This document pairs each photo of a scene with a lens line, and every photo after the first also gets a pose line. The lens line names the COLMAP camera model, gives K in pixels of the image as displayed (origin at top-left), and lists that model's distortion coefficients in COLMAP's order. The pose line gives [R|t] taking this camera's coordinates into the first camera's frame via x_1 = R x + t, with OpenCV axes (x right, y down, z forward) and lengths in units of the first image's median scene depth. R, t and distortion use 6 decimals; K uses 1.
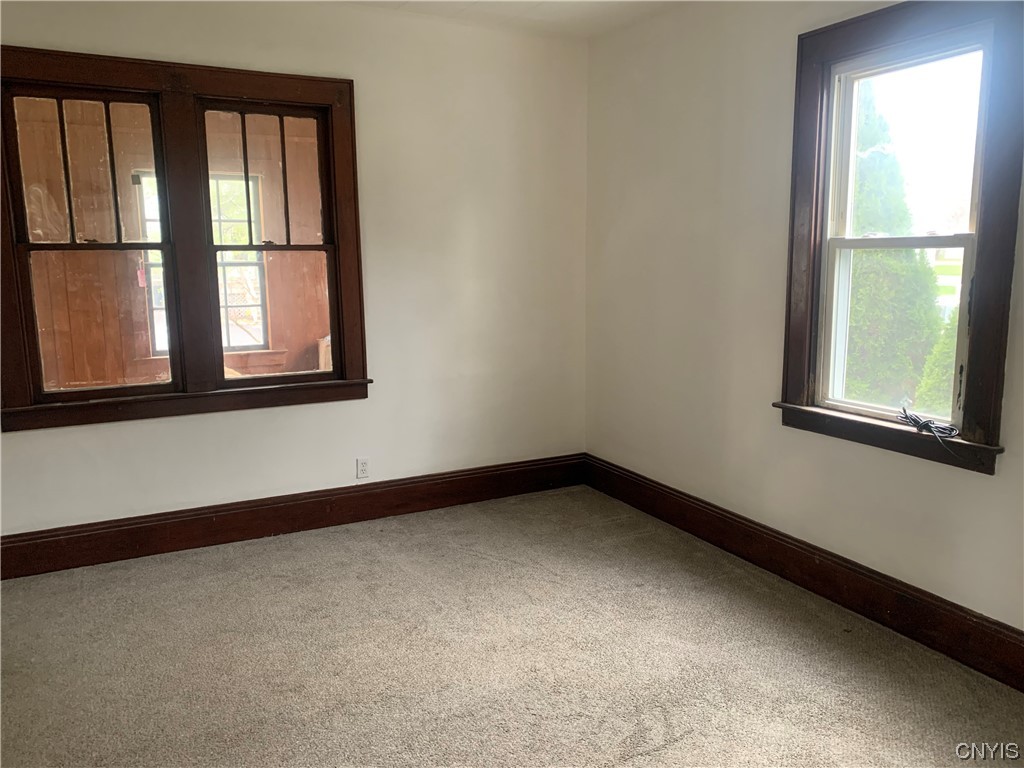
lens RADIAL K [[765.8, 0, 512.0], [0, 765.8, 384.0], [0, 0, 1]] dist [-0.005497, -0.007472]
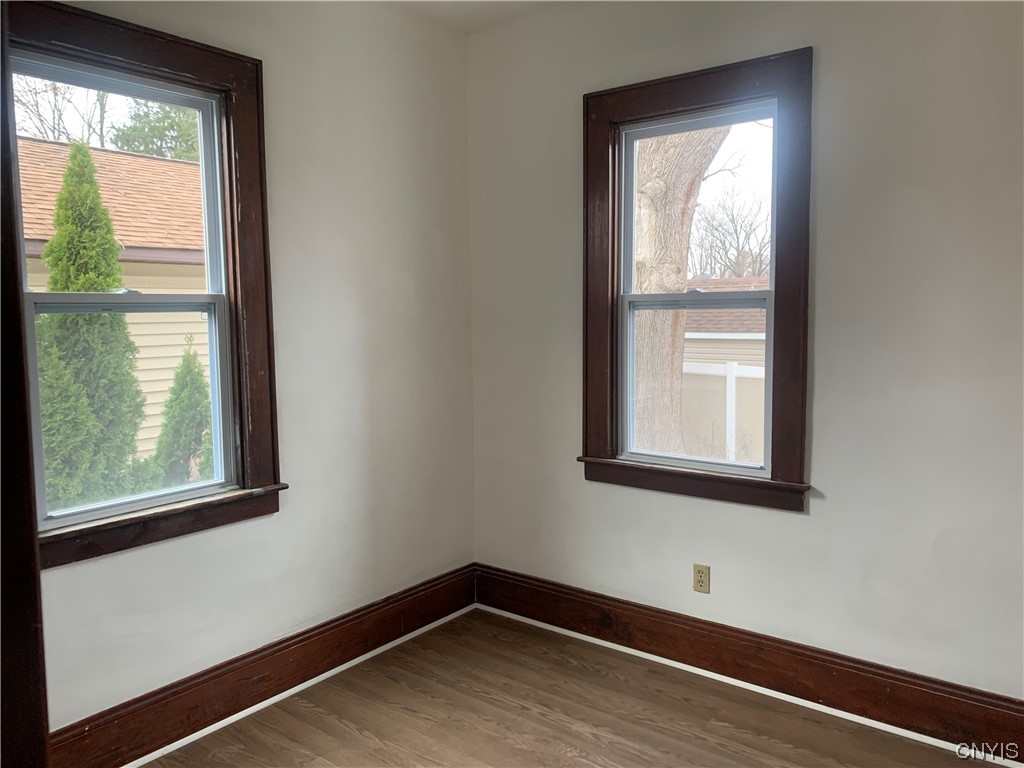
lens RADIAL K [[775.5, 0, 512.0], [0, 775.5, 384.0], [0, 0, 1]] dist [0.001180, -0.001477]
pose [[0.937629, -0.036934, 0.345670, -0.094338], [0.061768, 0.996218, -0.061103, -0.016608], [-0.342107, 0.078644, 0.936364, 0.104590]]
